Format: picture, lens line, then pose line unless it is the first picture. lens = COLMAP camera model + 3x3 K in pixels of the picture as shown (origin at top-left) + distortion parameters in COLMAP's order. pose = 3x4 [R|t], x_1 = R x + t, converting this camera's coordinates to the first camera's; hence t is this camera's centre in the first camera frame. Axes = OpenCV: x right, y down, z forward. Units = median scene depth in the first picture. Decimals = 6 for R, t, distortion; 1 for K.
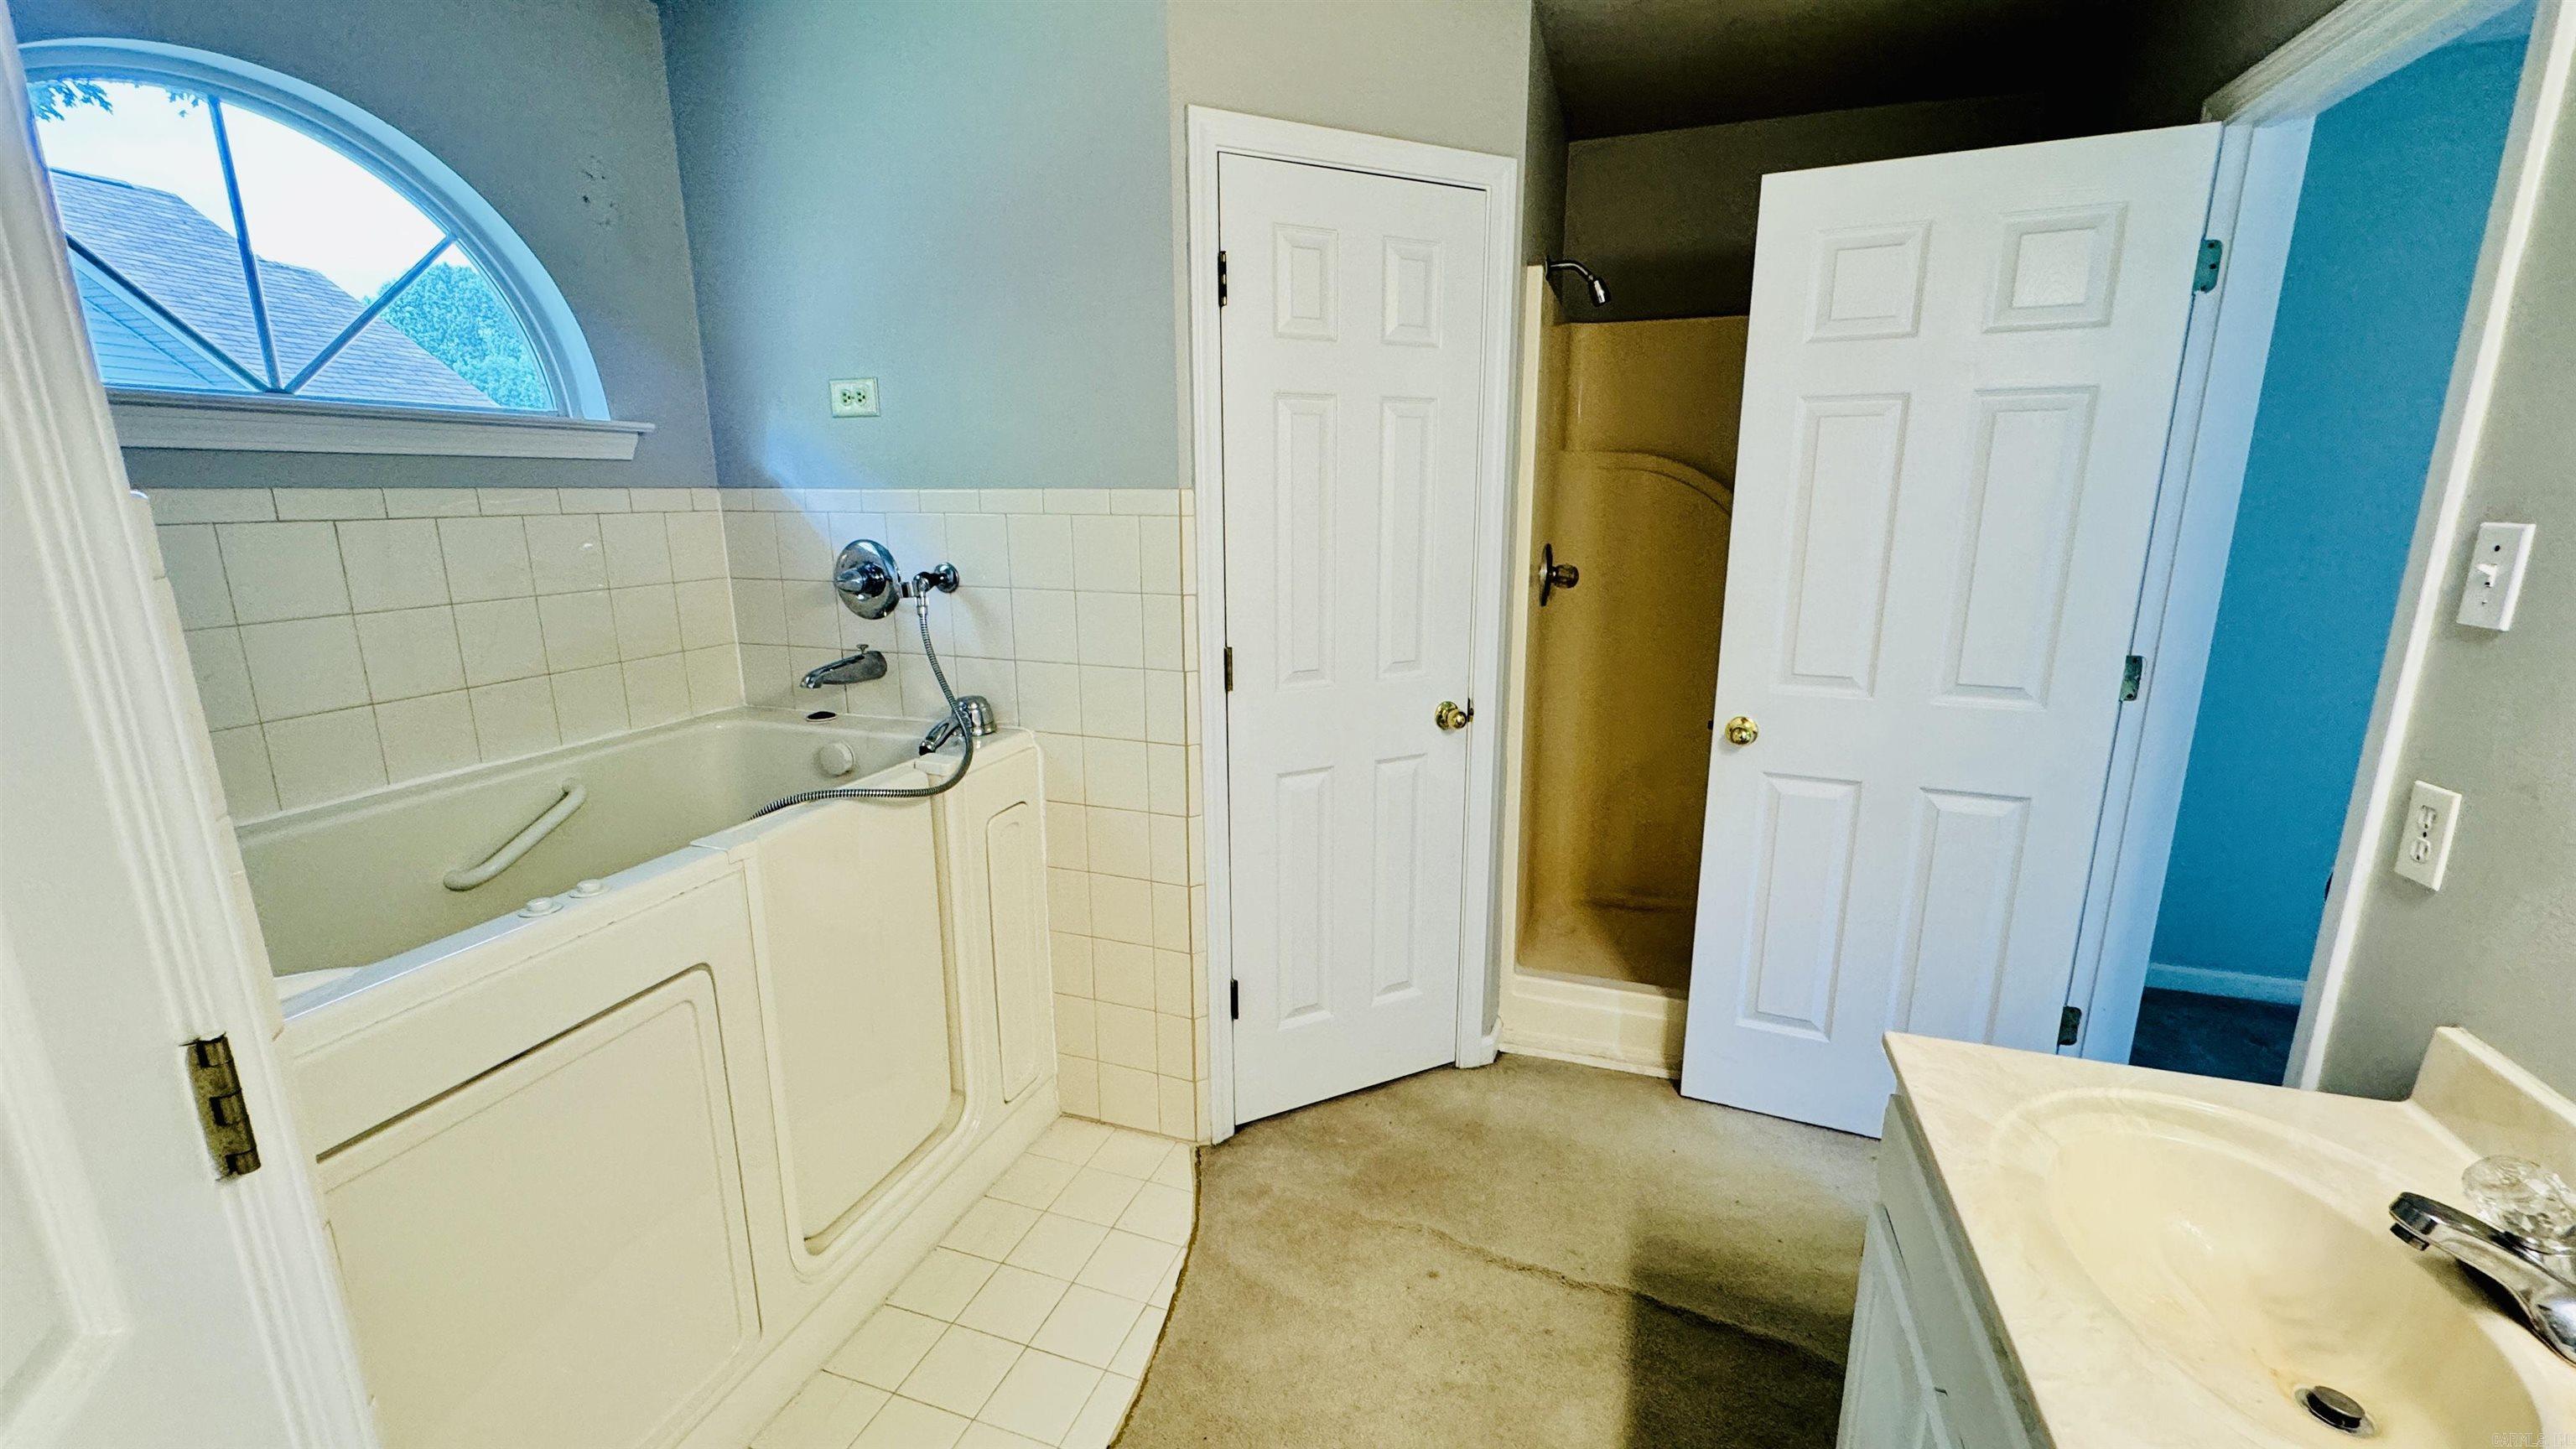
lens RADIAL K [[1028.8, 0, 1284.9], [0, 1028.8, 727.1], [0, 0, 1]] dist [-0.002718, 0.000139]
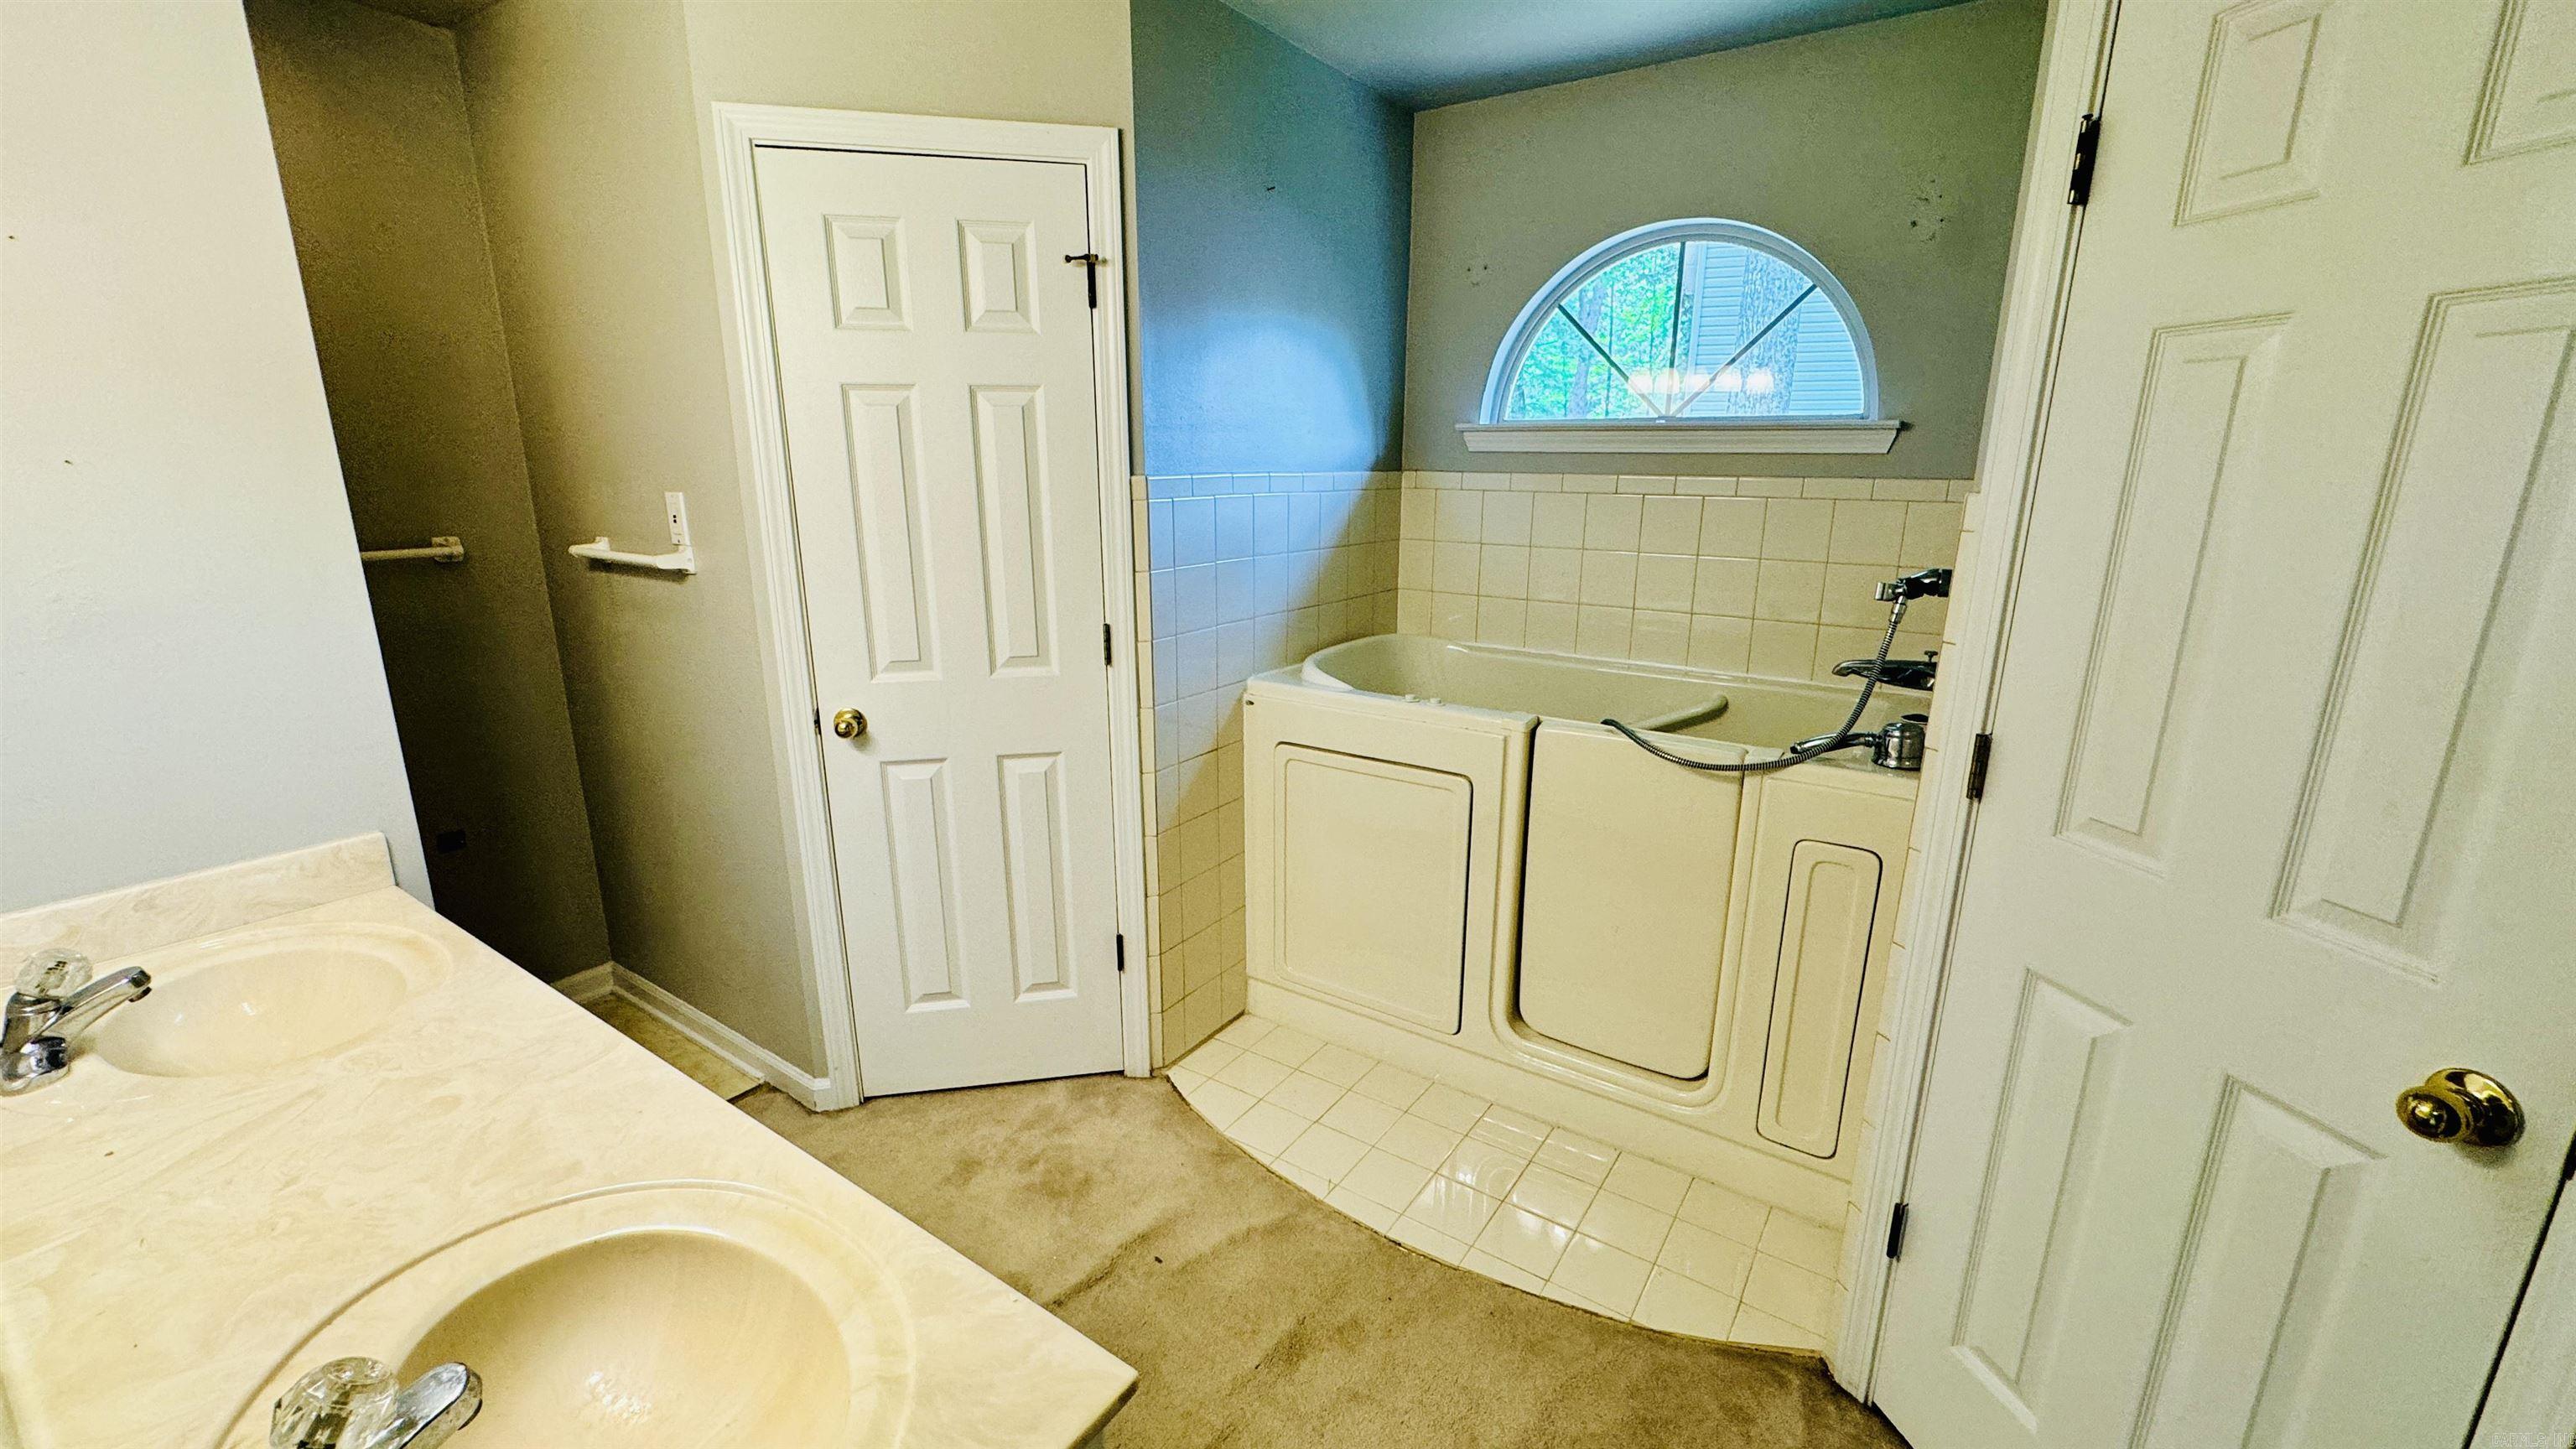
lens RADIAL K [[1028.8, 0, 1284.9], [0, 1028.8, 727.1], [0, 0, 1]] dist [-0.002718, 0.000139]
pose [[-0.265952, 0.242687, -0.932937, 0.685912], [-0.217355, 0.927773, 0.303305, -0.187467], [0.939162, 0.283443, -0.193994, 0.715085]]
